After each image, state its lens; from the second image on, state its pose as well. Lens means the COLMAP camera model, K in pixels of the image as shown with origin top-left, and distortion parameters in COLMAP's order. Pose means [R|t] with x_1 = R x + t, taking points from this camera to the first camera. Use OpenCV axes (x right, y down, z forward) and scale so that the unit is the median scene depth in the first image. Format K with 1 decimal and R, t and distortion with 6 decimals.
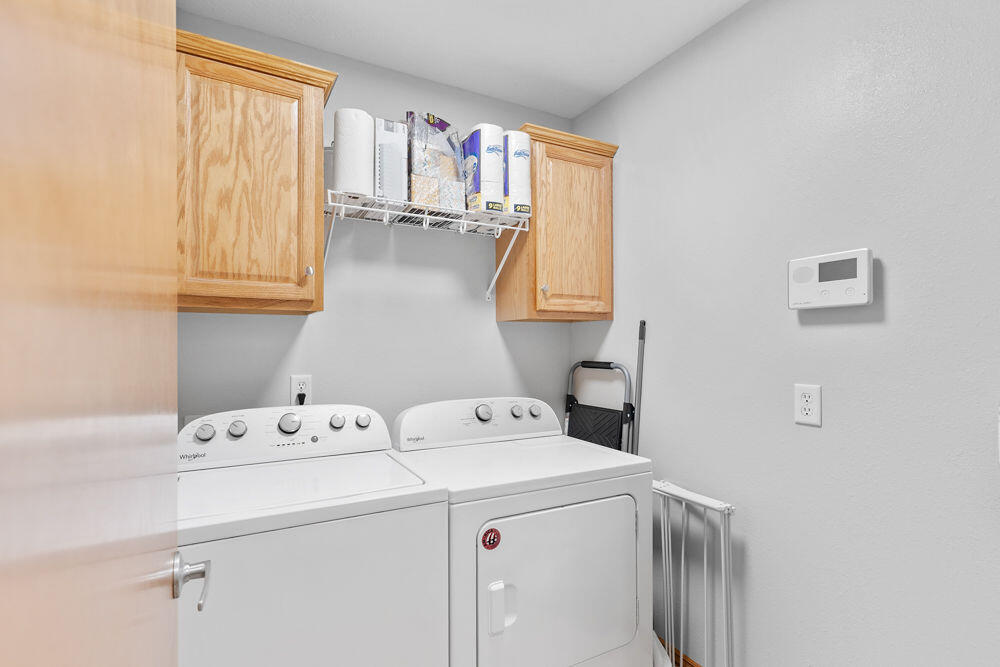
lens RADIAL K [[487.9, 0, 496.5], [0, 487.9, 337.1], [0, 0, 1]] dist [0.002421, -0.000357]
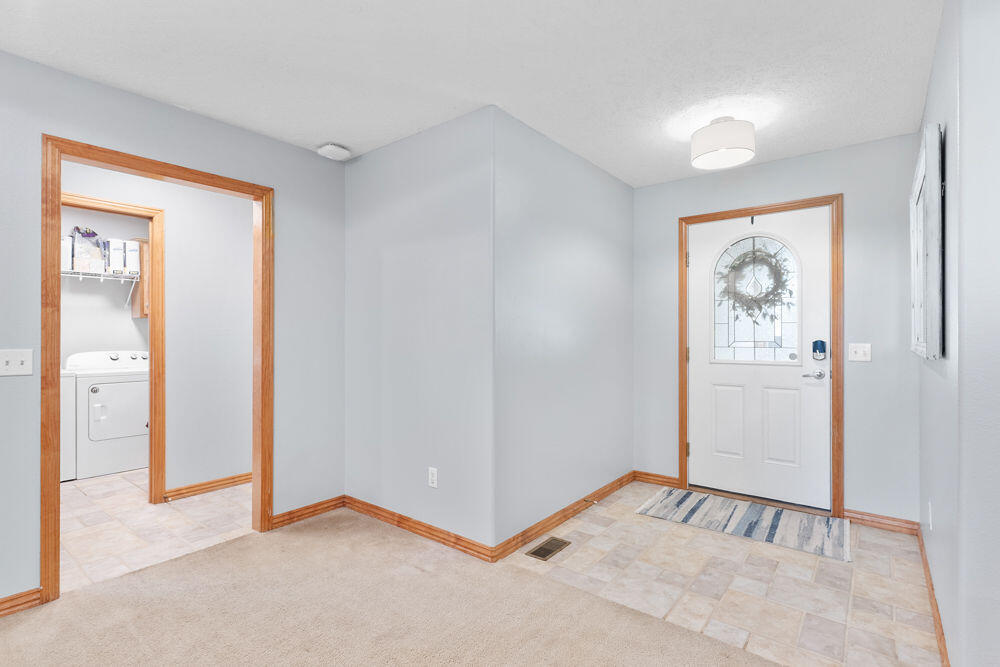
lens RADIAL K [[487.9, 0, 501.6], [0, 487.9, 336.3], [0, 0, 1]] dist [0.002421, -0.000357]
pose [[0.920710, 0.005542, 0.390207, 0.806510], [-0.011407, 0.999854, 0.012714, 0.002205], [-0.390080, -0.016157, 0.920639, -1.994892]]
